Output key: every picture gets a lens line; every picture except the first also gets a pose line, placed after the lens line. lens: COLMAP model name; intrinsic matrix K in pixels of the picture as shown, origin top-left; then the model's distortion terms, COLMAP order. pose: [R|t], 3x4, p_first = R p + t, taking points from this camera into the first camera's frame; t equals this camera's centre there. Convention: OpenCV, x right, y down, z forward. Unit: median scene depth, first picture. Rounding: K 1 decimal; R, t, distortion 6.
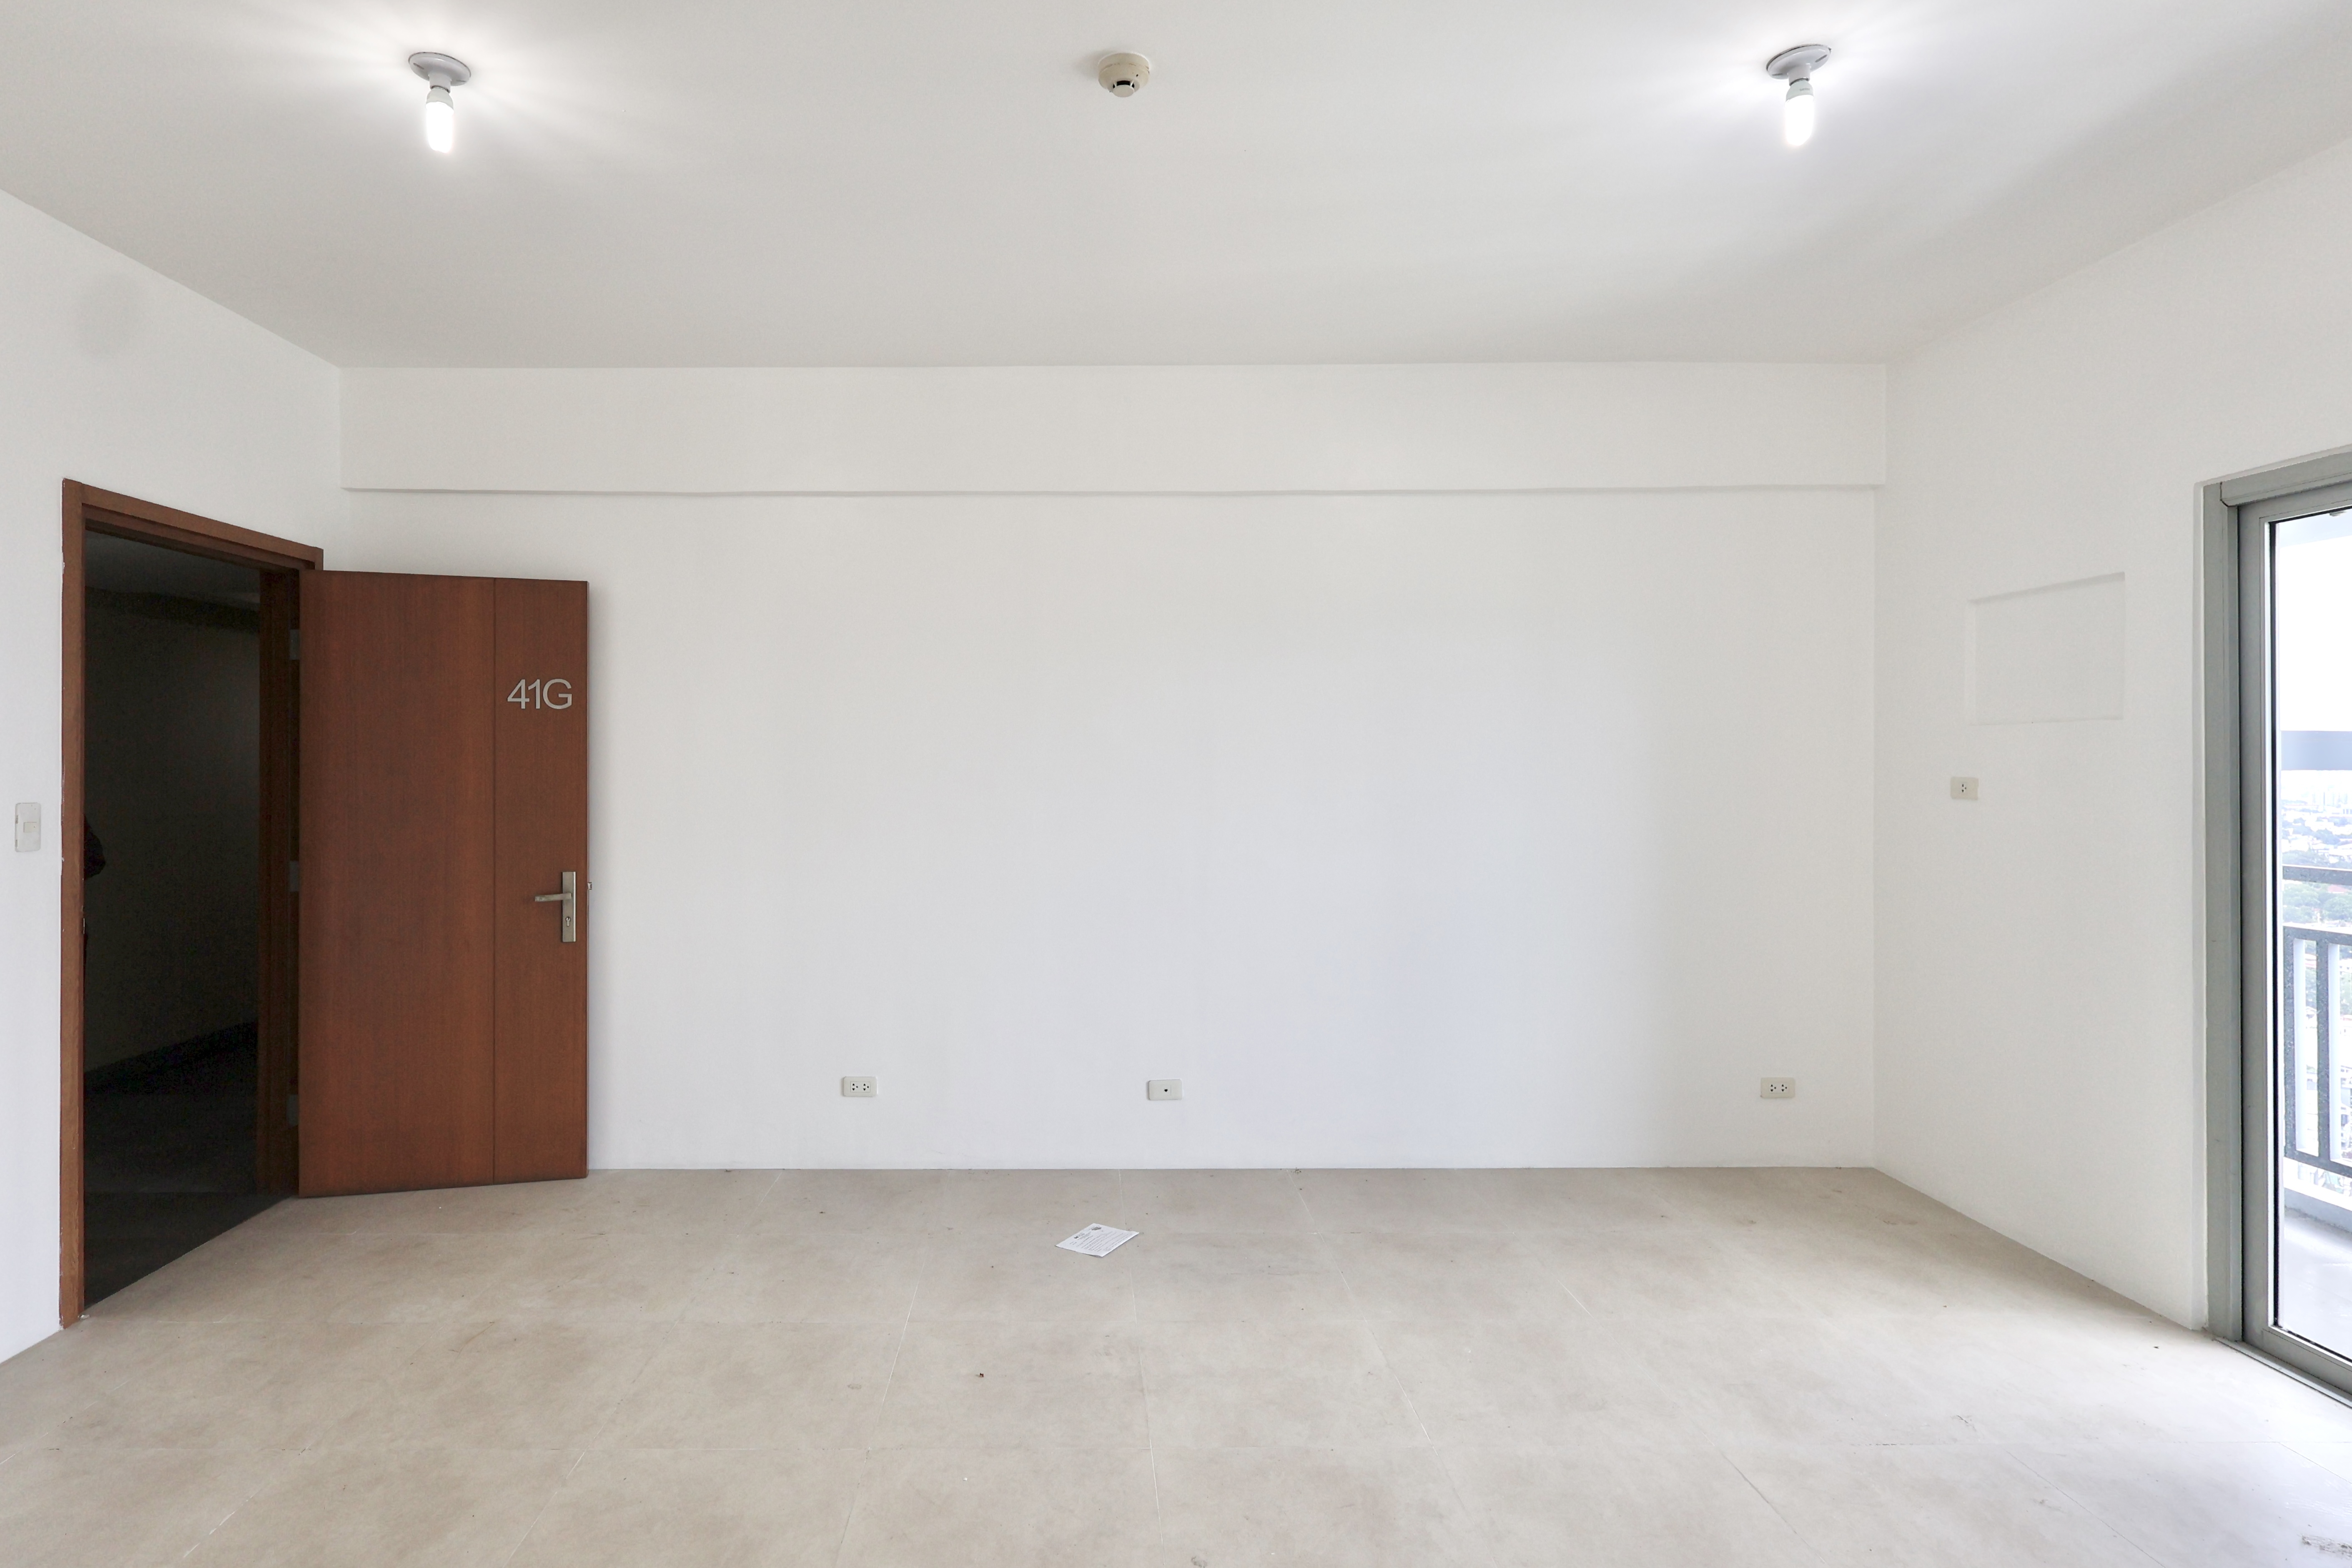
lens RADIAL K [[1189.4, 0, 1085.7], [0, 1189.4, 763.8], [0, 0, 1]] dist [-0.003960, -0.000115]
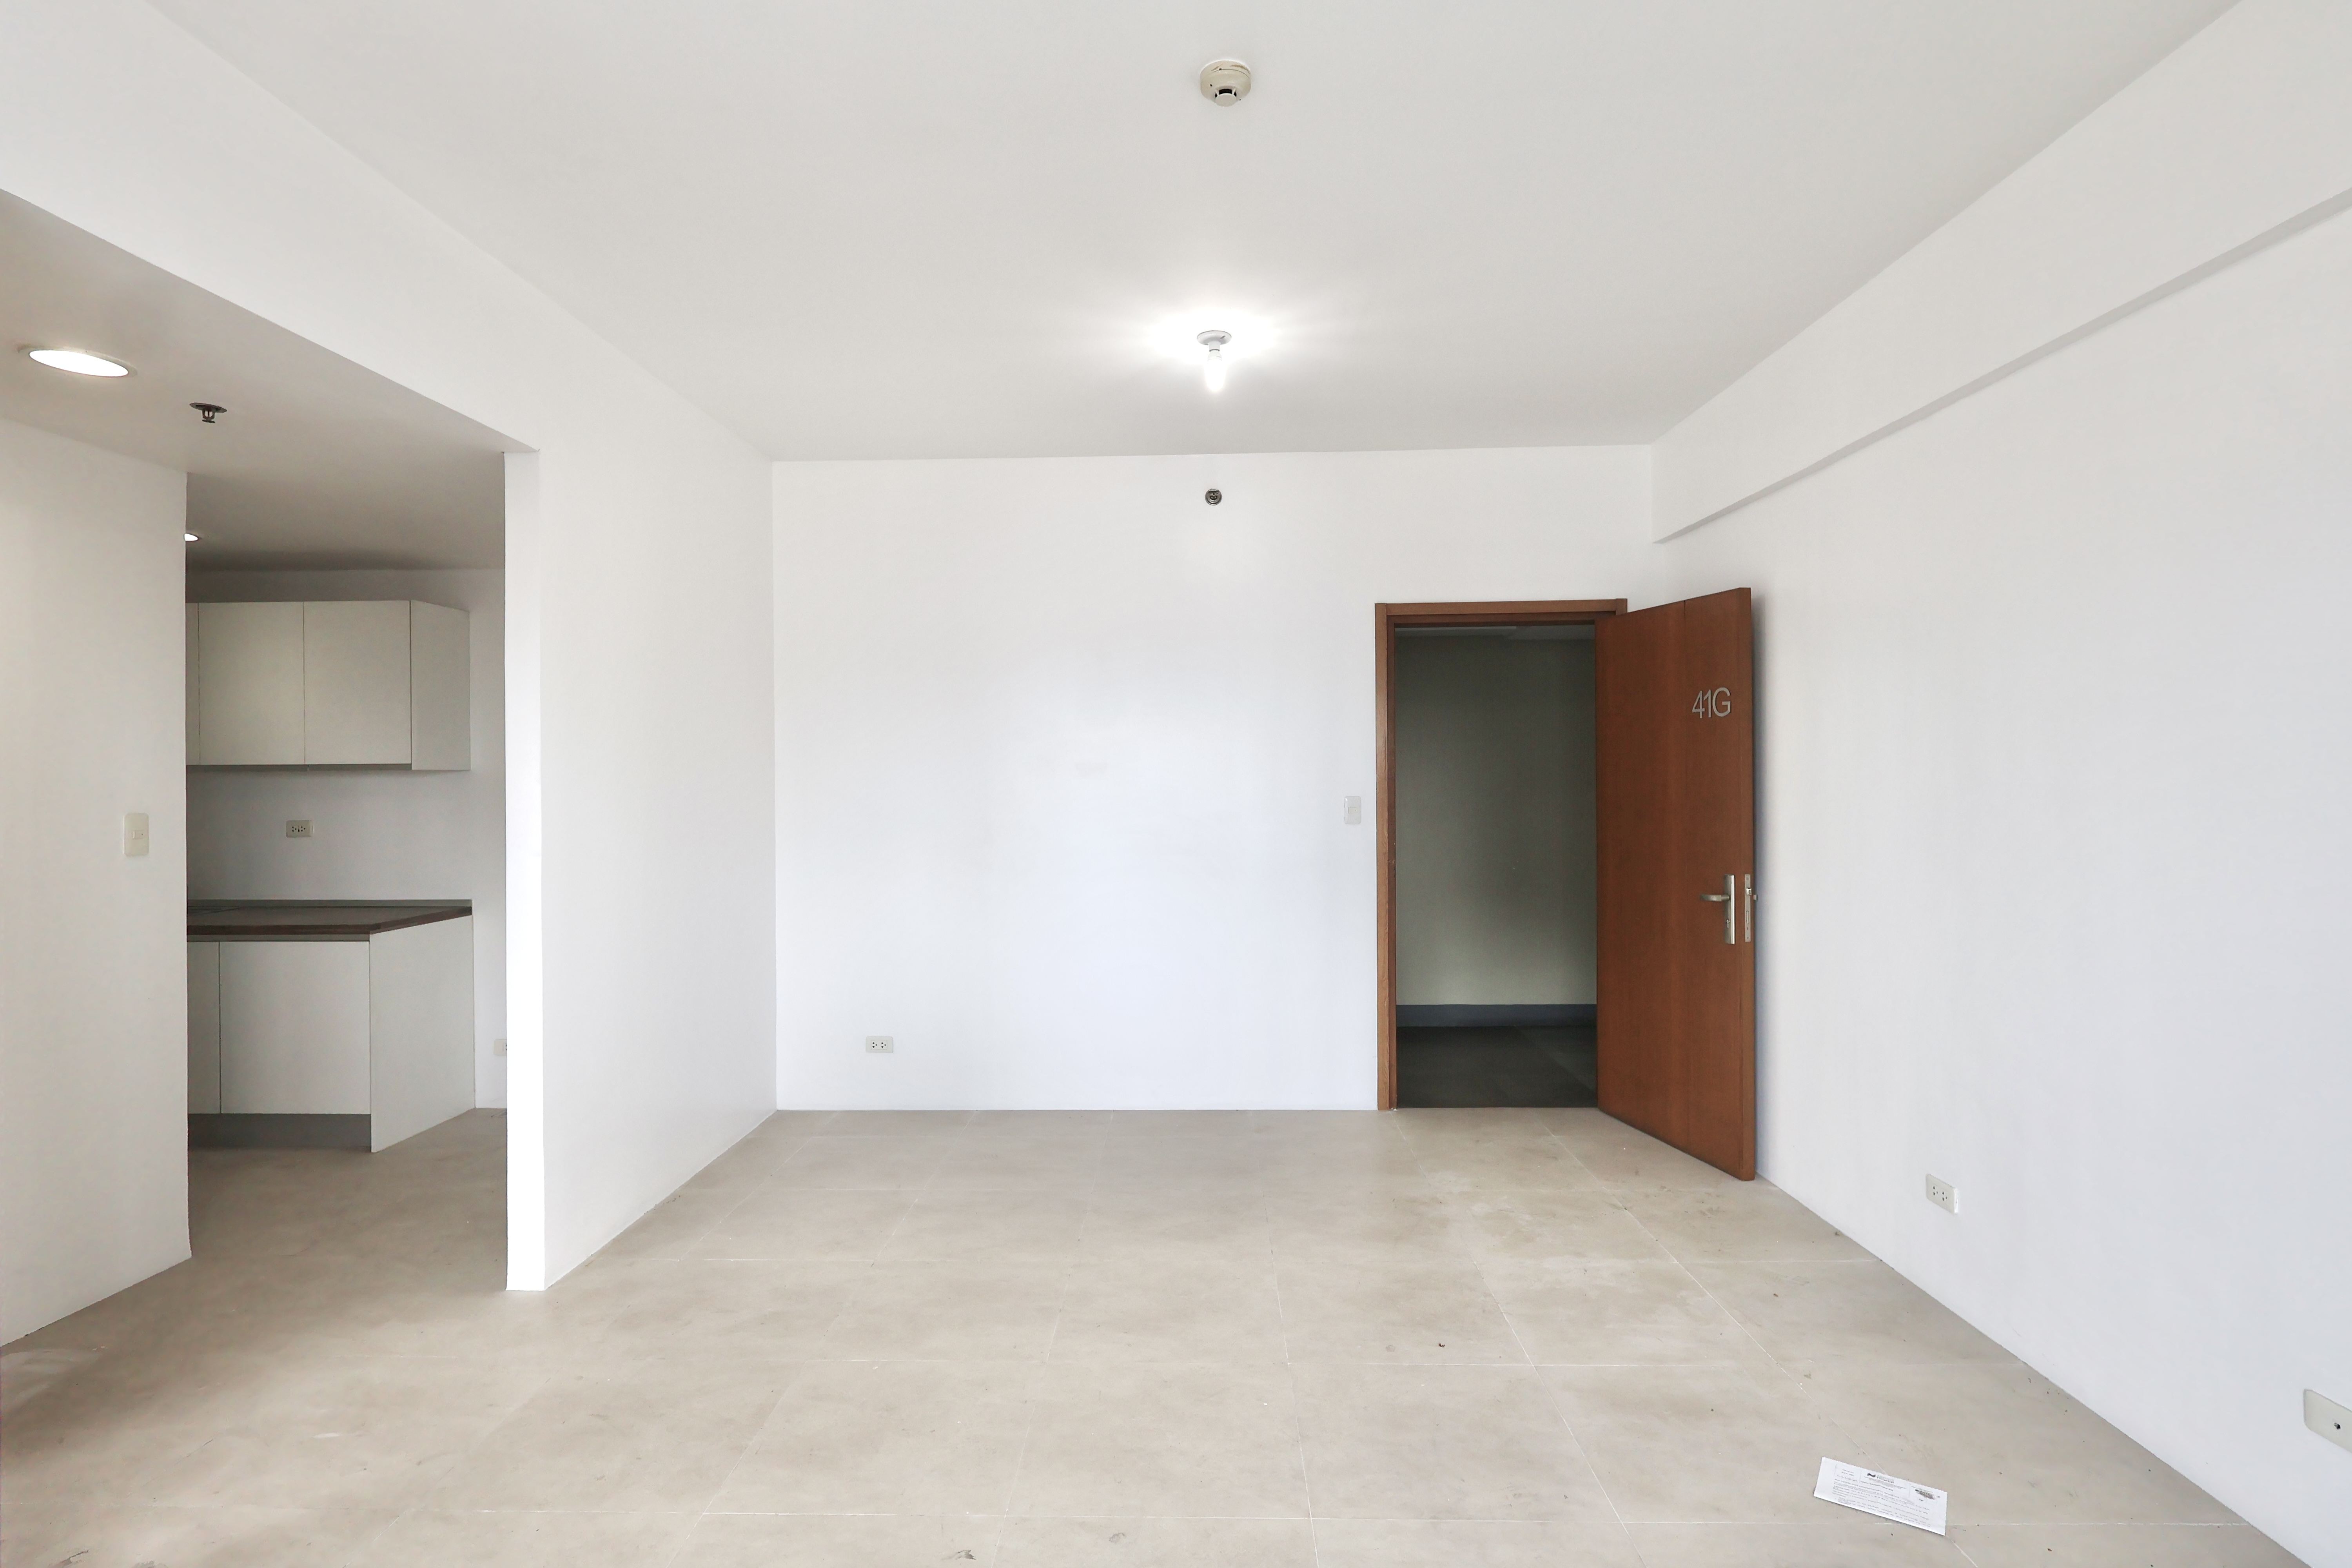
lens RADIAL K [[1143.9, 0, 1180.7], [0, 1143.9, 778.4], [0, 0, 1]] dist [-0.009281, 0.001422]
pose [[-0.014150, -0.000124, -0.999900, 0.628062], [0.009365, 0.999956, -0.000257, 0.003781], [0.999856, -0.009368, -0.014148, 0.616664]]
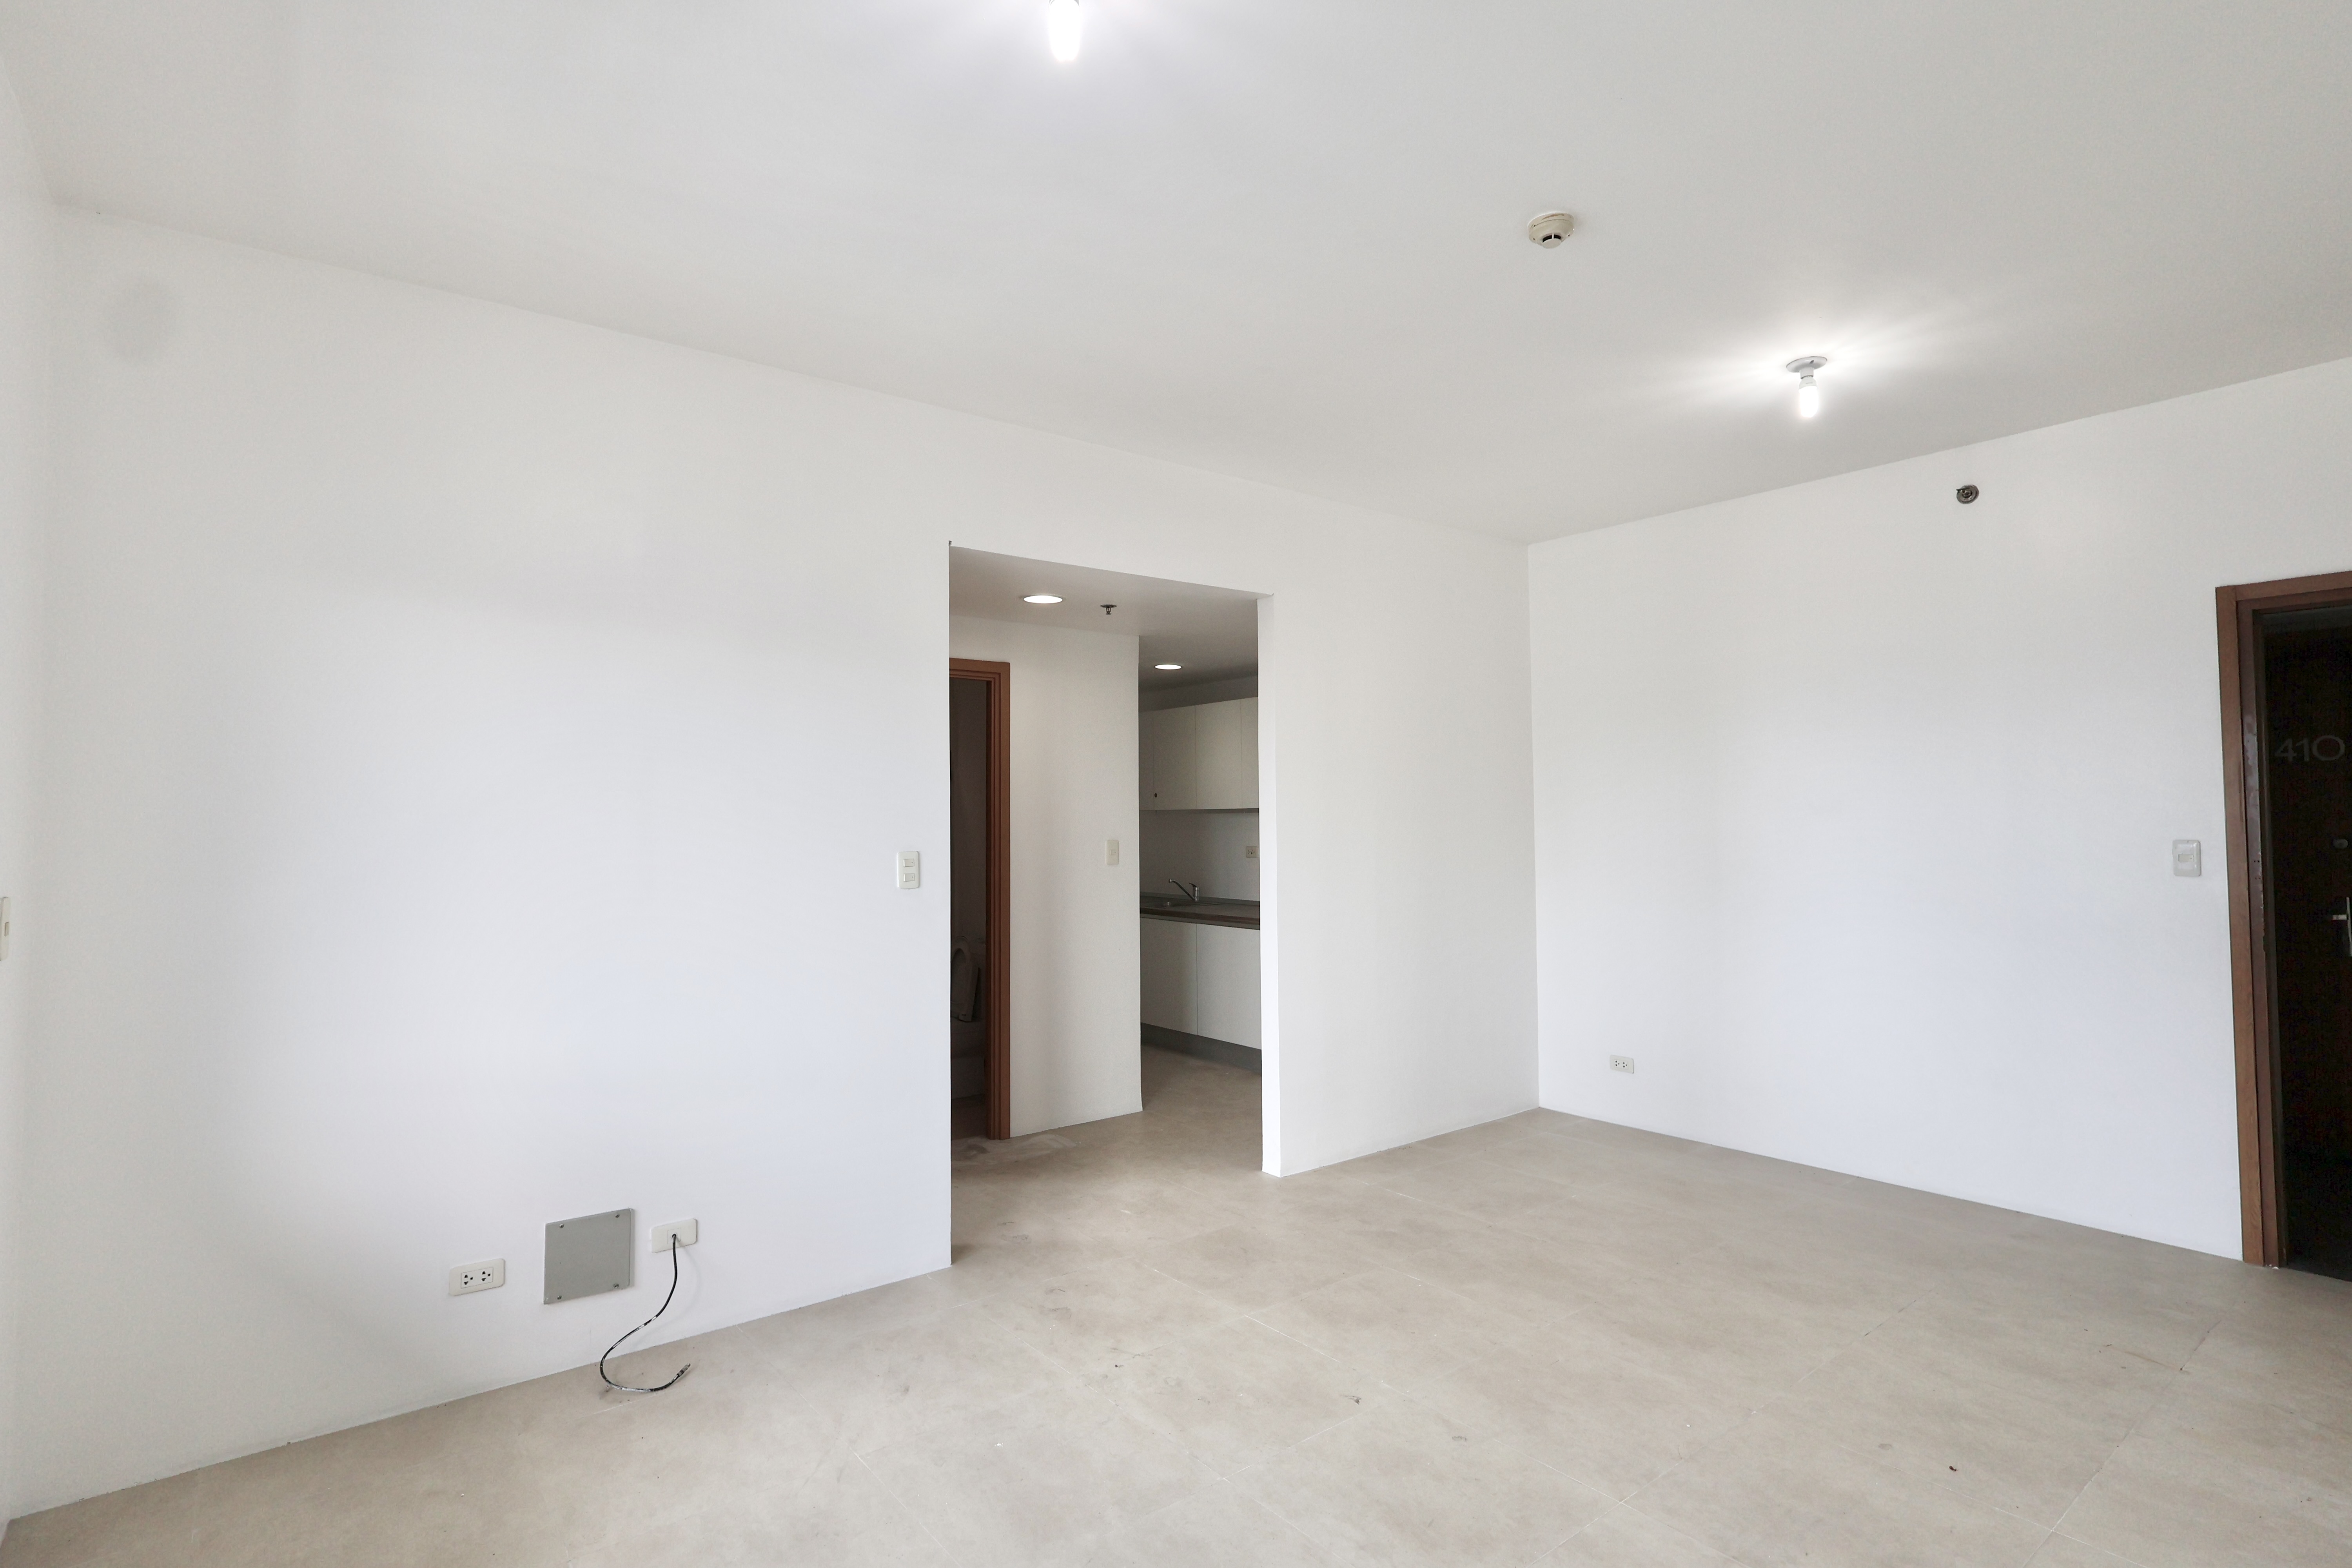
lens RADIAL K [[1143.9, 0, 1180.7], [0, 1143.9, 778.4], [0, 0, 1]] dist [-0.009281, 0.001422]
pose [[-0.778166, -0.016200, -0.627850, 0.641559], [0.009747, 0.999235, -0.037863, 0.000294], [0.627983, -0.035583, -0.777413, 1.030735]]
